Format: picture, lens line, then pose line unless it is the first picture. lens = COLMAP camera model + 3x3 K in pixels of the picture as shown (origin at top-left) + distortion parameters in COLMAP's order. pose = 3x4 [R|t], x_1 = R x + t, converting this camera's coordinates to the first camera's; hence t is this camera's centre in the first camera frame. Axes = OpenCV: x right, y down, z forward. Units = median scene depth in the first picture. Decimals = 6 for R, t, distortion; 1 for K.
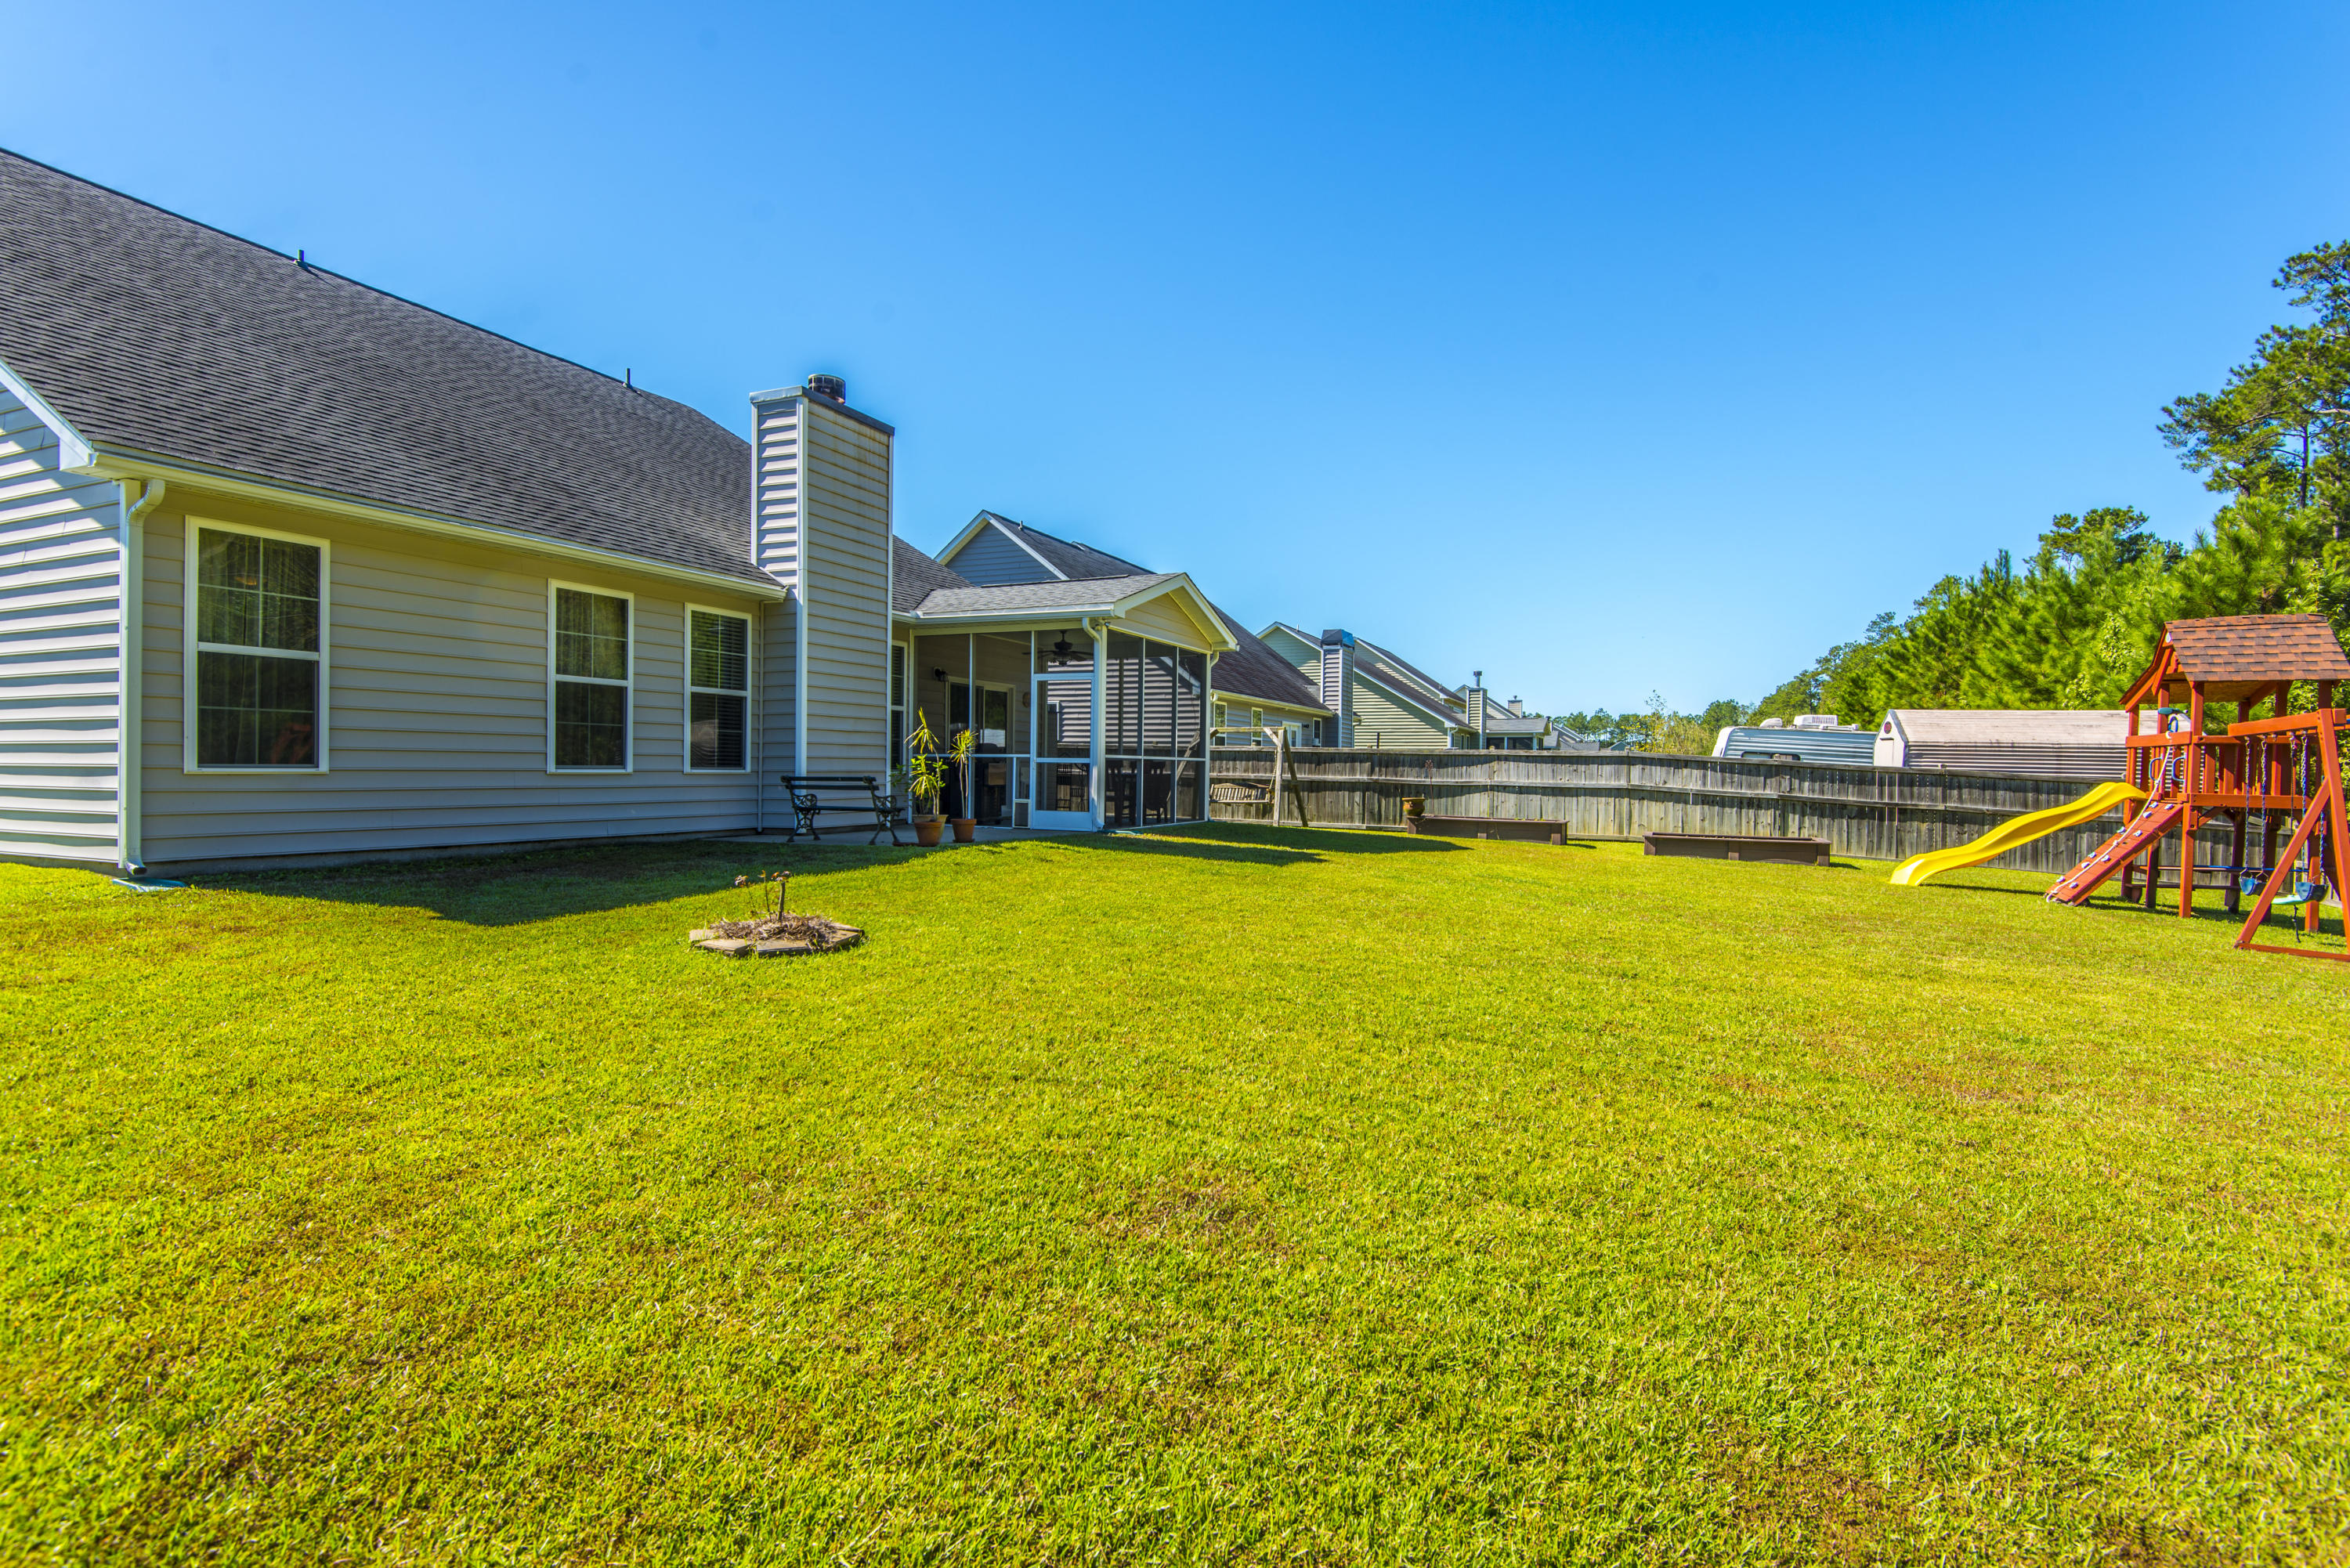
lens RADIAL K [[1102.9, 0, 1175.0], [0, 1102.9, 773.6], [0, 0, 1]] dist [0.021190, -0.016176]
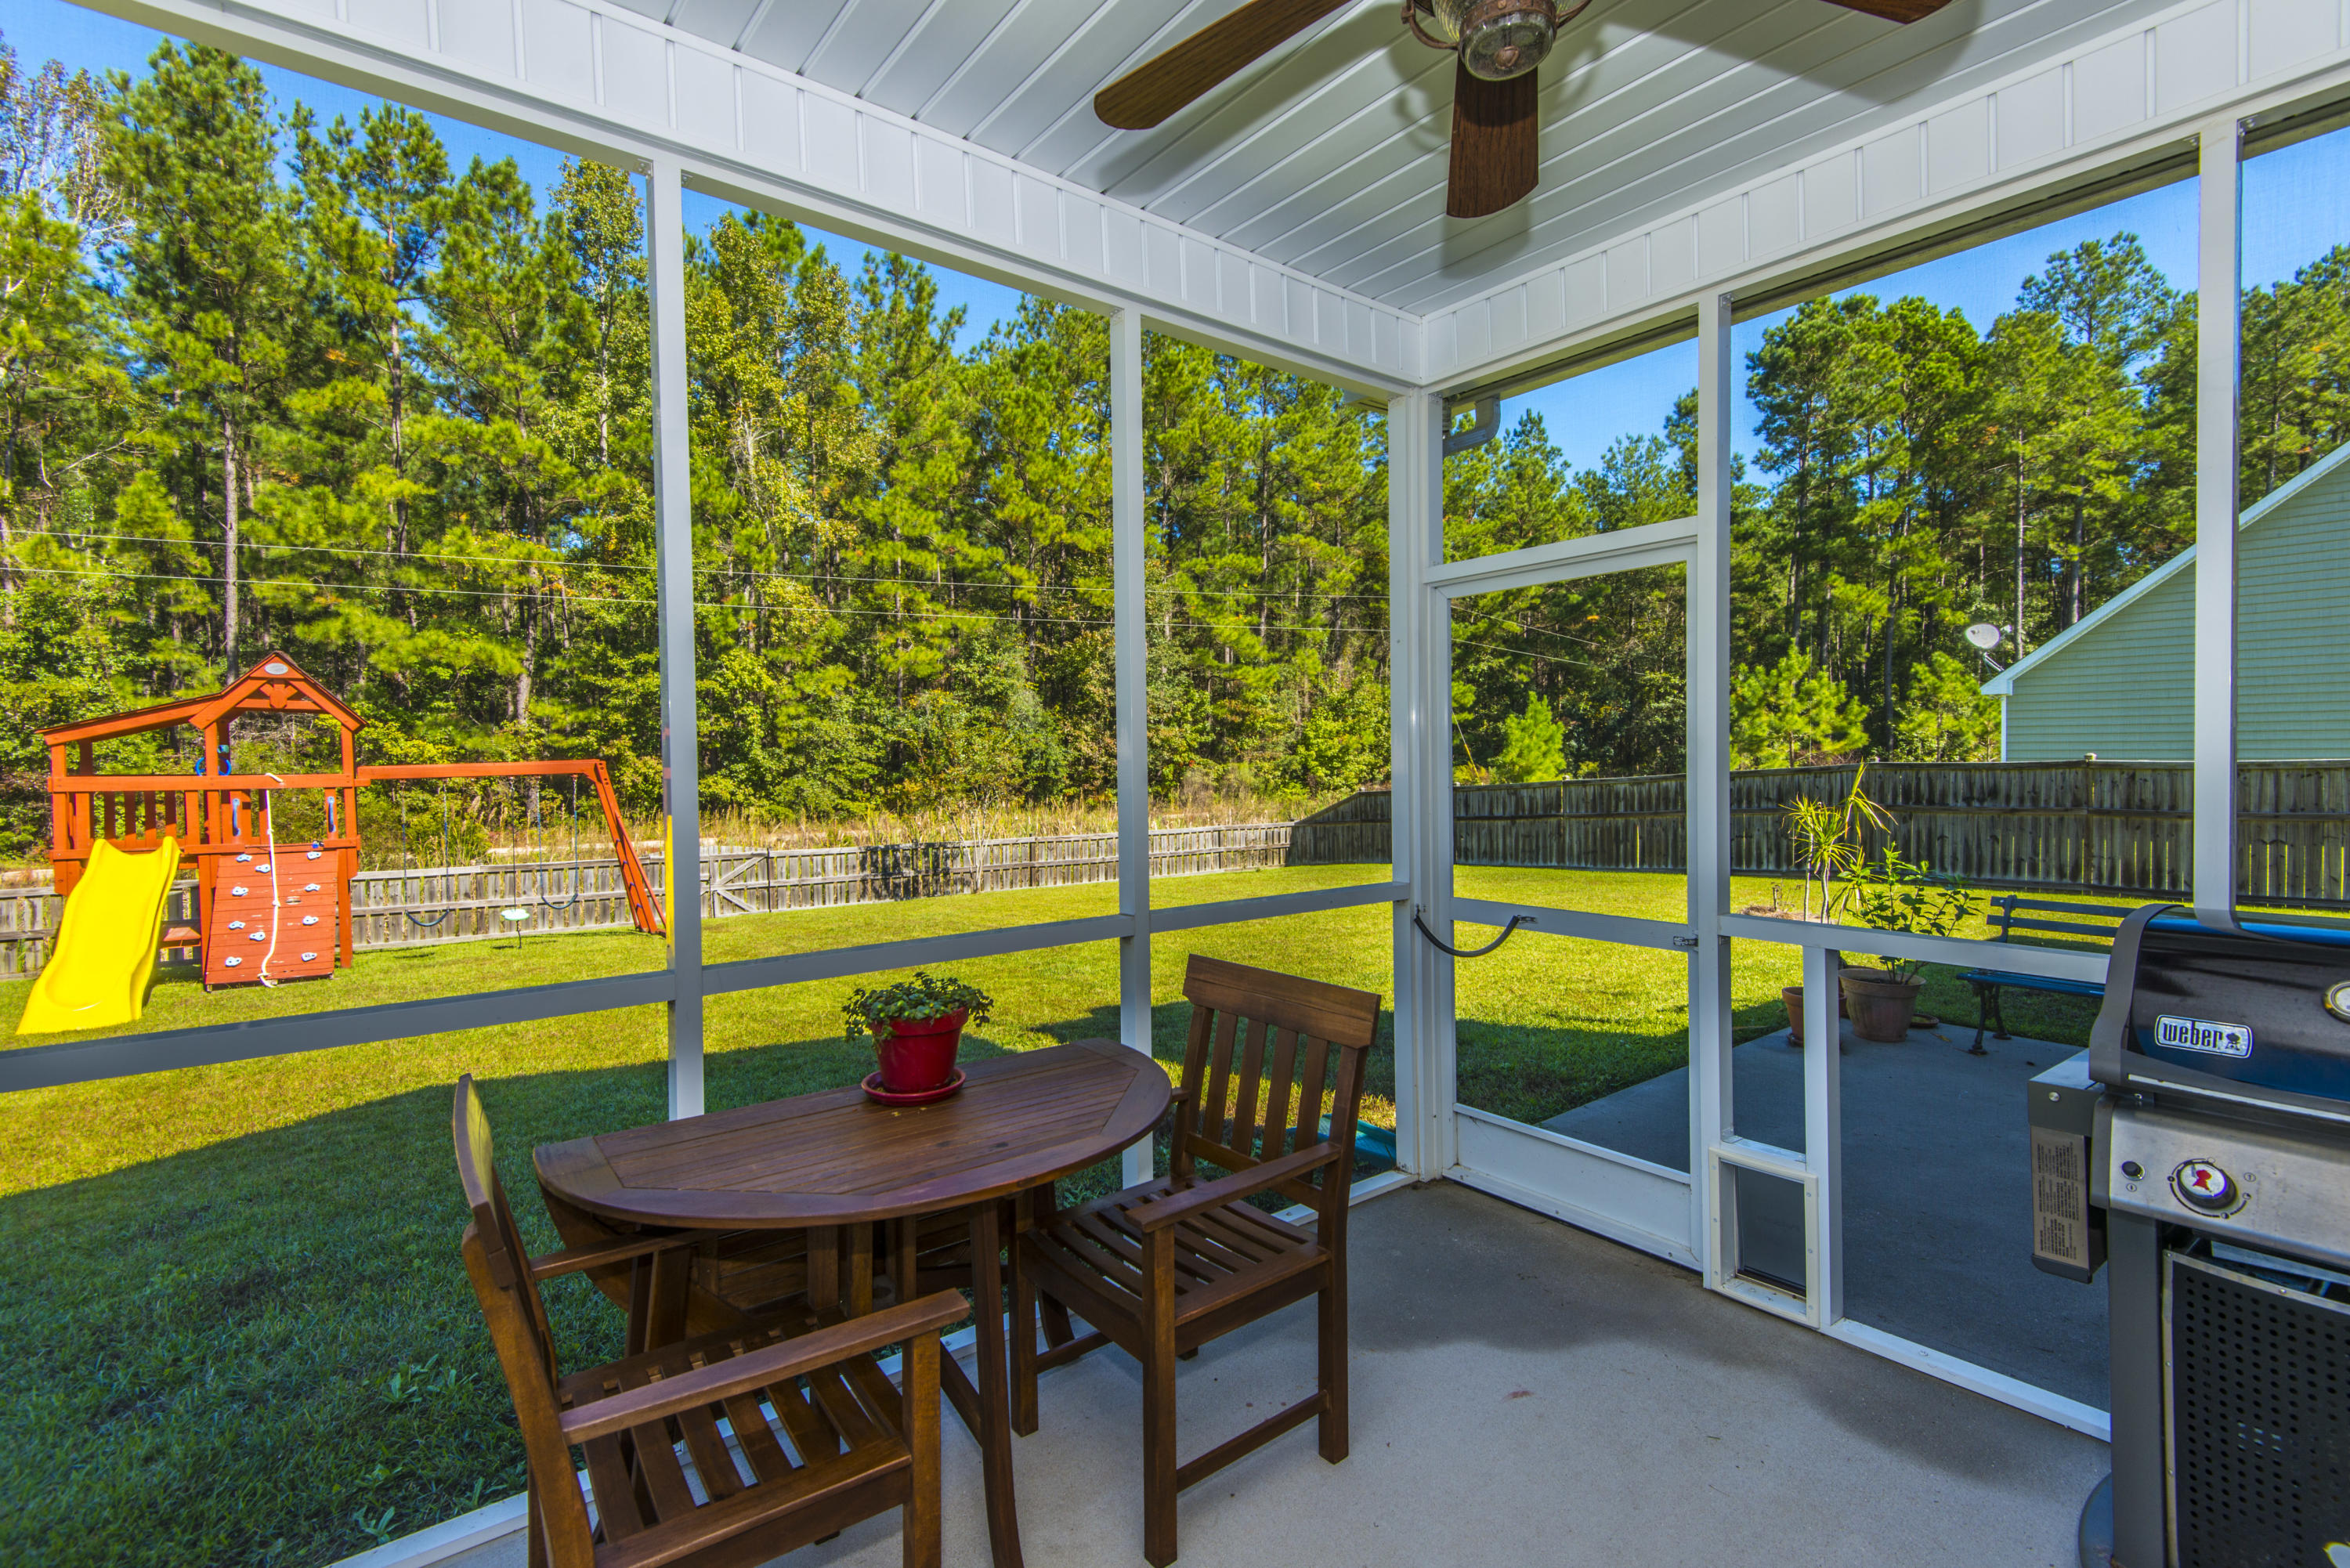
lens RADIAL K [[1061.9, 0, 1184.9], [0, 1061.9, 776.5], [0, 0, 1]] dist [0.018859, -0.009501]
pose [[-0.884783, -0.010330, 0.465889, -0.093420], [0.002599, 0.999629, 0.027100, -0.033116], [-0.465996, 0.025188, -0.884428, 0.843537]]
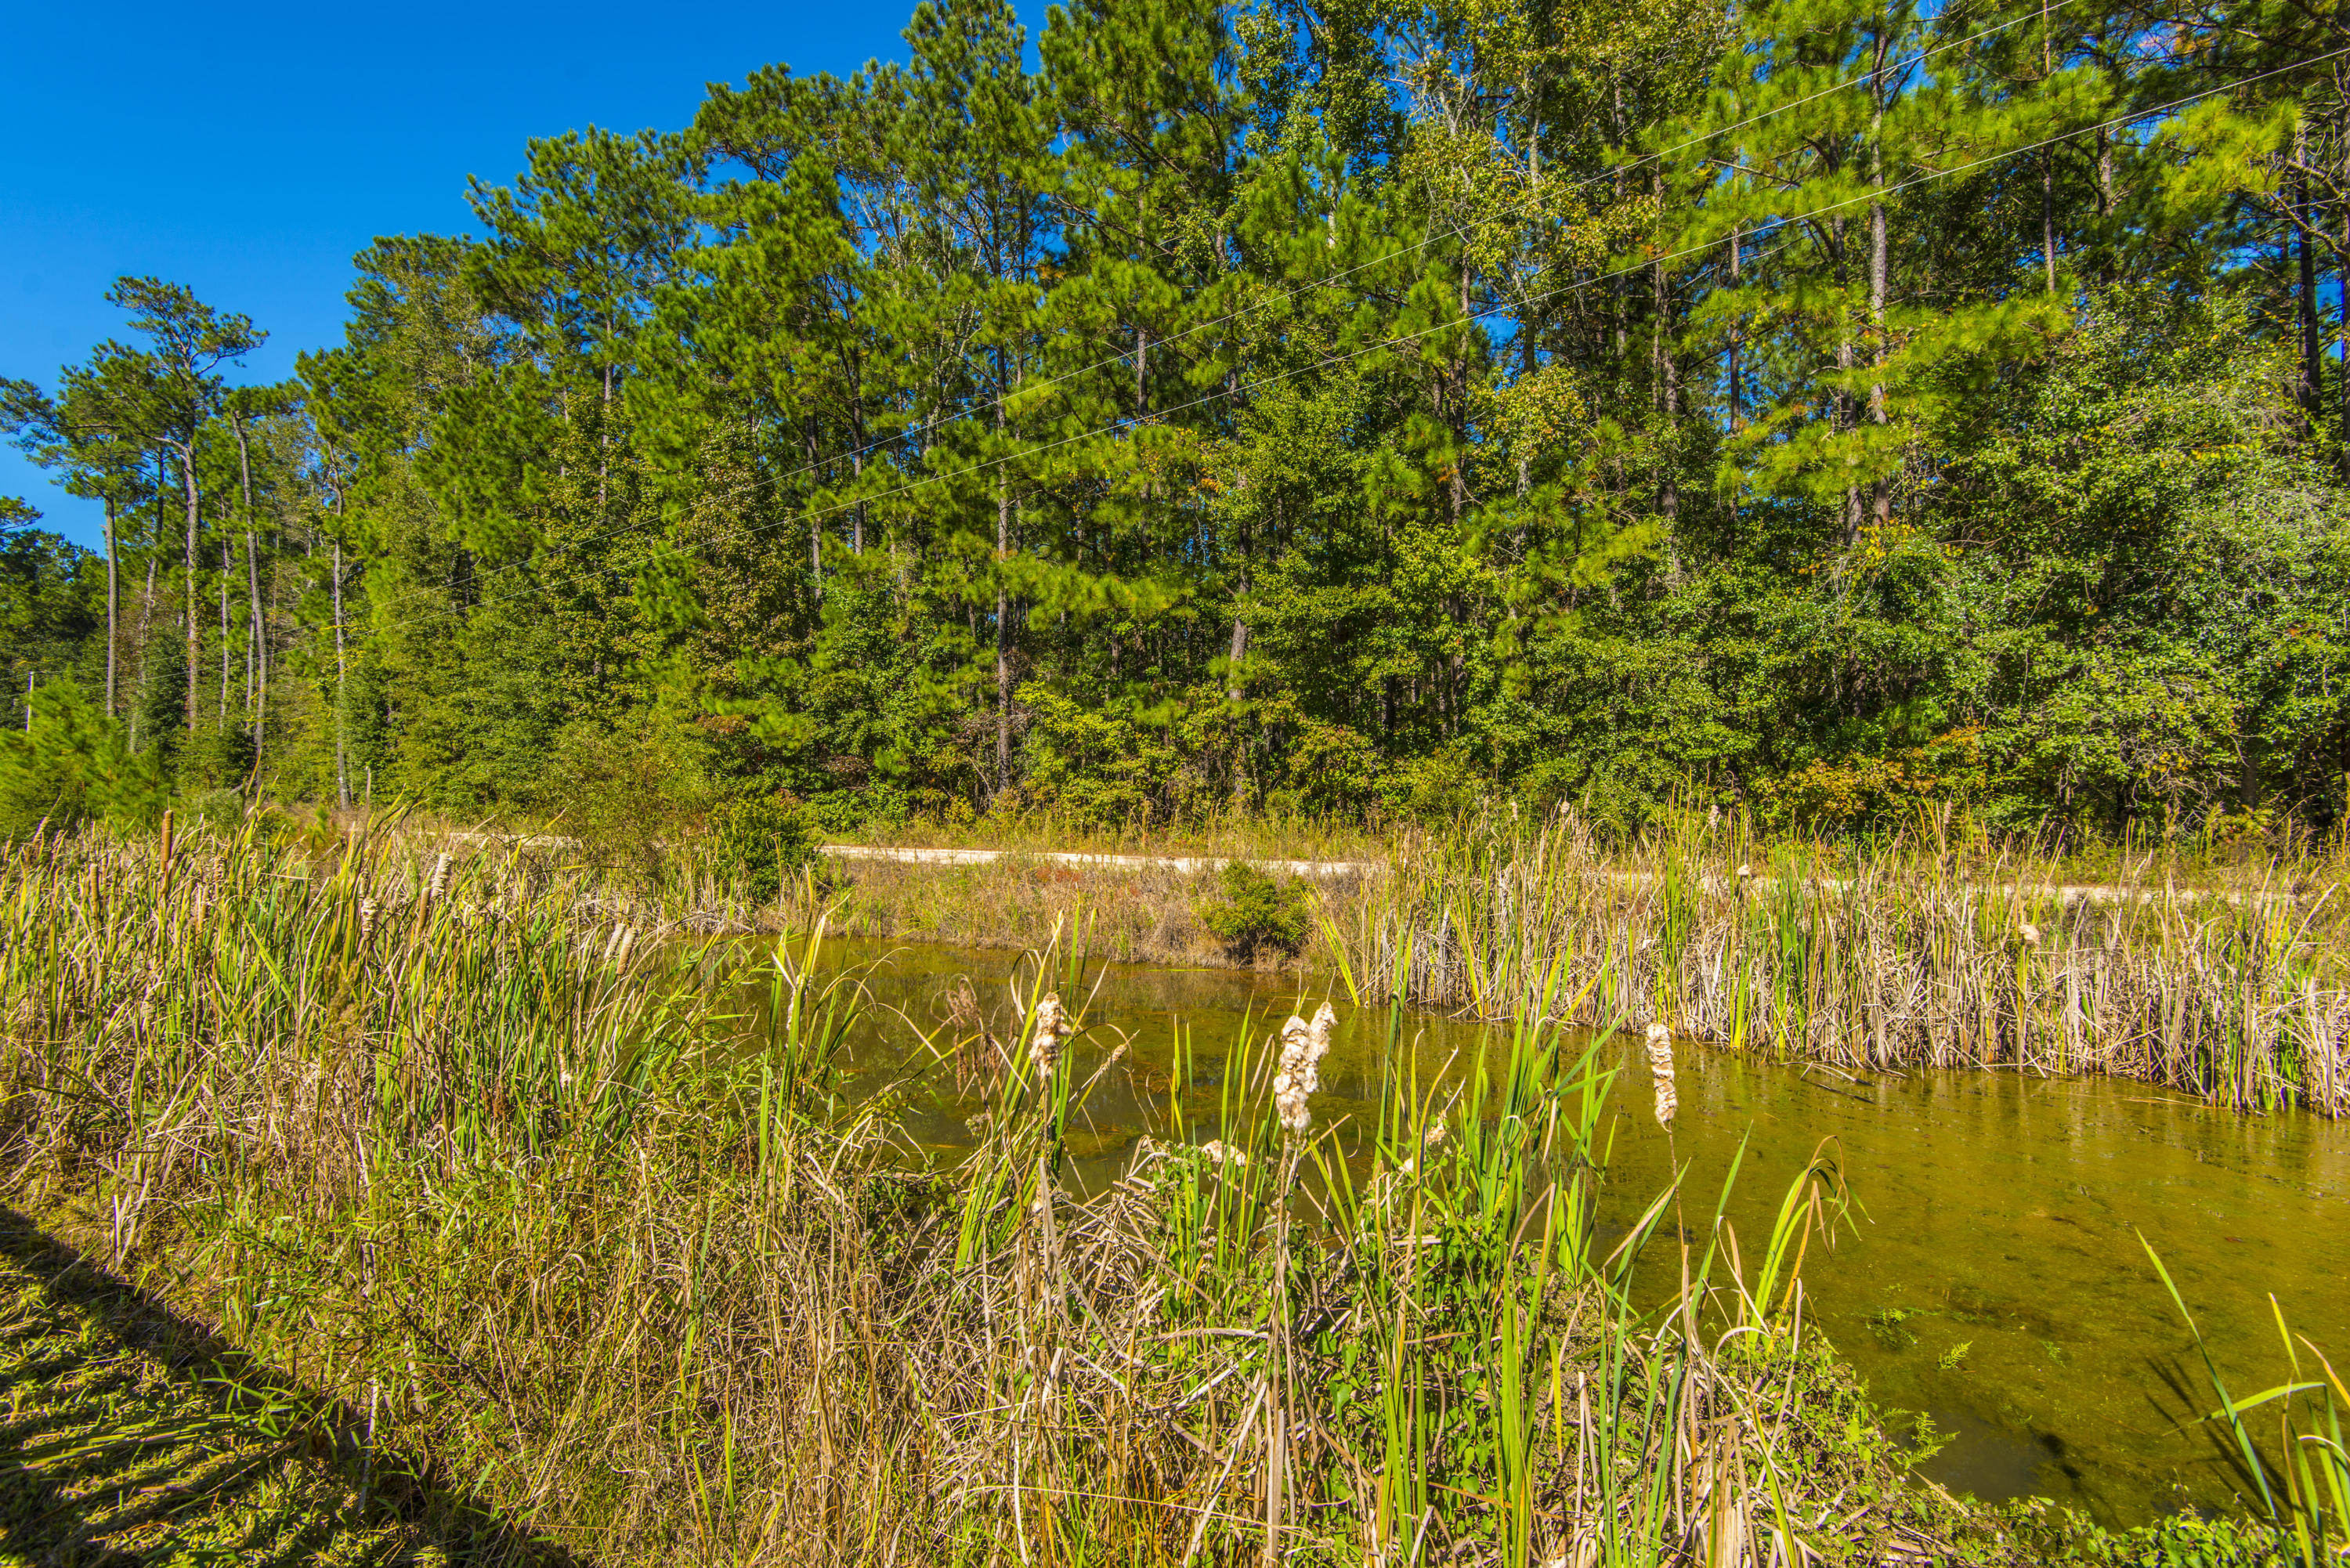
lens RADIAL K [[1061.9, 0, 1164.2], [0, 1061.9, 786.6], [0, 0, 1]] dist [0.018859, -0.009501]
pose [[0.124354, -0.015138, 0.992122, 0.361516], [0.018878, 0.999739, 0.012888, 0.020348], [-0.992058, 0.017127, 0.124607, -0.176588]]
